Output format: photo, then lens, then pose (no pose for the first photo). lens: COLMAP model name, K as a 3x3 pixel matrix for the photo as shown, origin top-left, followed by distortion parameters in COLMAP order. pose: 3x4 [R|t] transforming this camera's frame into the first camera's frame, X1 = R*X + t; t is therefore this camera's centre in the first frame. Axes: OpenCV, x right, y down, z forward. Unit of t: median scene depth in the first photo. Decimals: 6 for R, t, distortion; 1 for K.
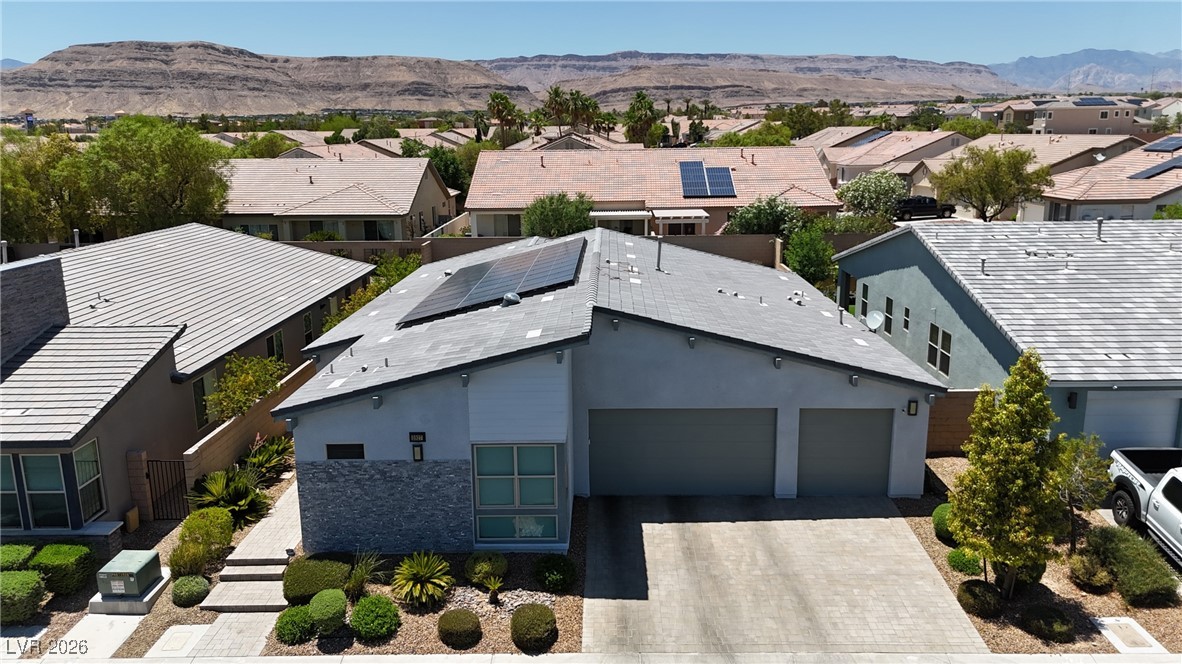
lens RADIAL K [[874.1, 0, 591.0], [0, 874.1, 332.0], [0, 0, 1]] dist [0.067351, -0.074747]
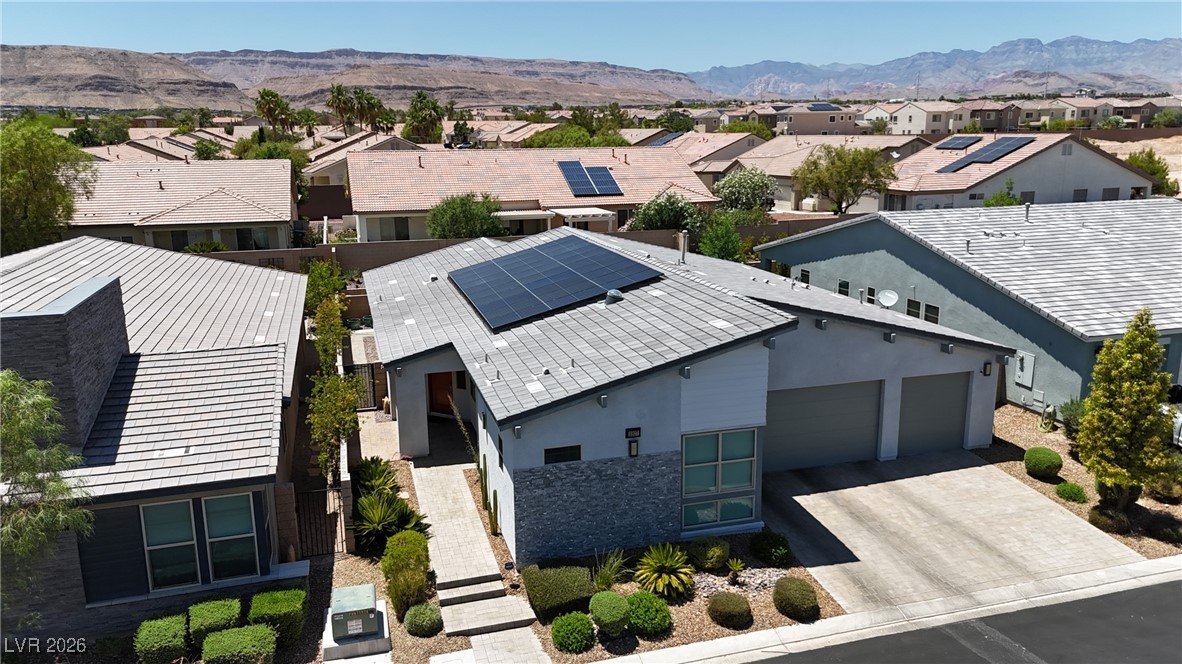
lens RADIAL K [[874.1, 0, 591.0], [0, 874.1, 332.0], [0, 0, 1]] dist [0.067351, -0.074747]
pose [[0.954397, -0.066287, 0.291088, -0.478960], [0.066701, 0.997737, 0.008513, -0.006895], [-0.290993, 0.011291, 0.956658, 0.047073]]
